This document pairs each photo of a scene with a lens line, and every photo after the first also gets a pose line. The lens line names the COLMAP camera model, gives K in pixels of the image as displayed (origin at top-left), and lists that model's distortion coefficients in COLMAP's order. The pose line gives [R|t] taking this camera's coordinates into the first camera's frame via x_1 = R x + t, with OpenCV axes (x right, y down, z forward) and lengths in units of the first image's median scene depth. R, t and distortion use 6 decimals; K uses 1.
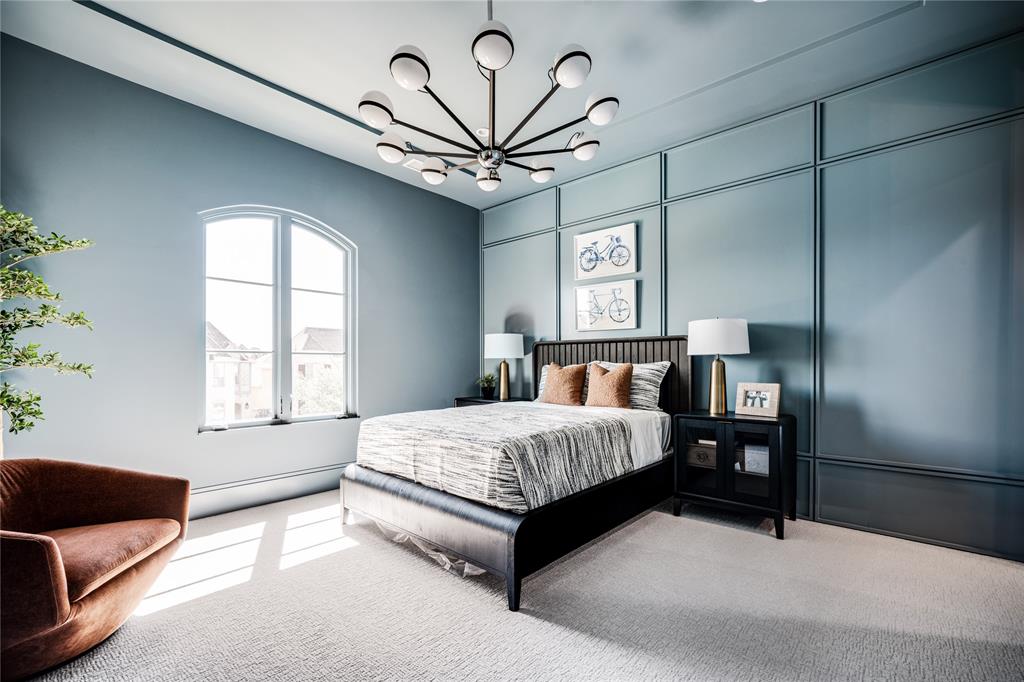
lens RADIAL K [[446.3, 0, 509.4], [0, 446.3, 365.0], [0, 0, 1]] dist [0.002124, 0.000859]
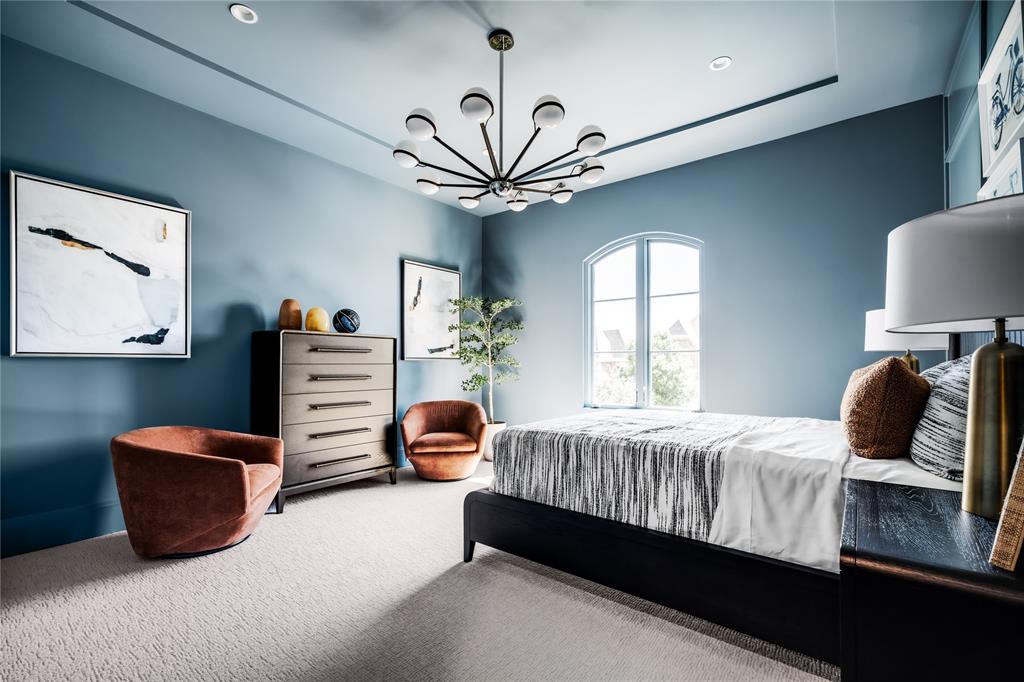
lens RADIAL K [[446.3, 0, 509.4], [0, 446.3, 365.0], [0, 0, 1]] dist [0.002124, 0.000859]
pose [[0.059188, 0.005087, -0.998234, 0.691389], [0.000893, 0.999986, 0.005149, 0.001087], [0.998246, -0.001196, 0.059183, 0.579784]]
